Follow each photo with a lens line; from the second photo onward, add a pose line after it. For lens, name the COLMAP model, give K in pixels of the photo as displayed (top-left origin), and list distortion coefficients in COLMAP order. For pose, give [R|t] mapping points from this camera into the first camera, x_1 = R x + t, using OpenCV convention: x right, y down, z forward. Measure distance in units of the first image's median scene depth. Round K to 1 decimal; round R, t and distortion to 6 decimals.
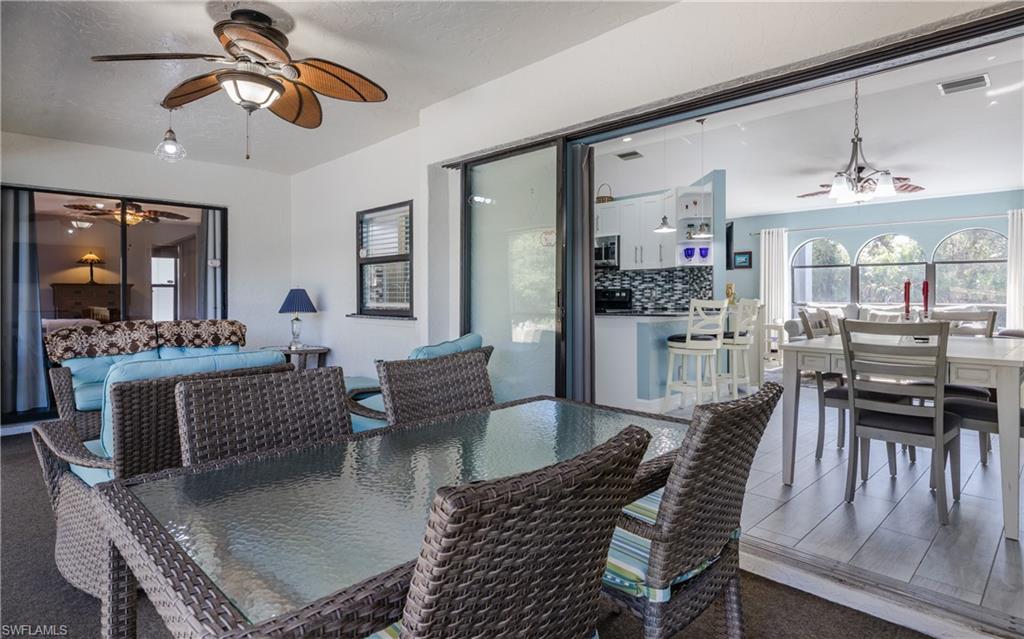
lens RADIAL K [[542.5, 0, 525.8], [0, 542.5, 296.8], [0, 0, 1]] dist [-0.001200, 0.000239]
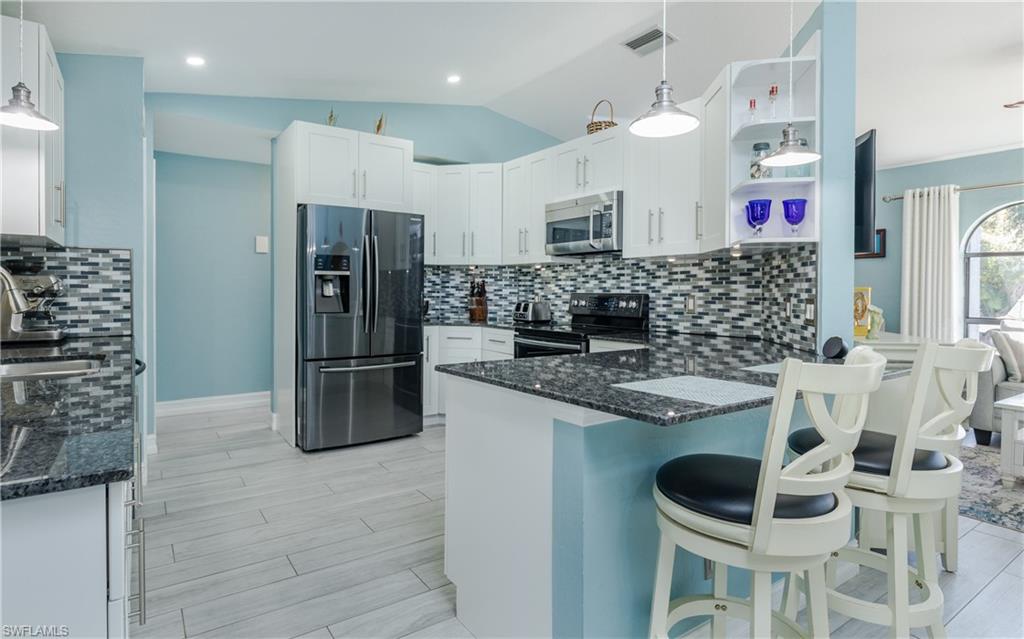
lens RADIAL K [[542.5, 0, 517.3], [0, 542.5, 297.3], [0, 0, 1]] dist [-0.001200, 0.000239]
pose [[0.986384, 0.007664, -0.164278, 0.162447], [-0.006558, 0.999952, 0.007275, -0.015248], [0.164326, -0.006099, 0.986387, 0.481288]]
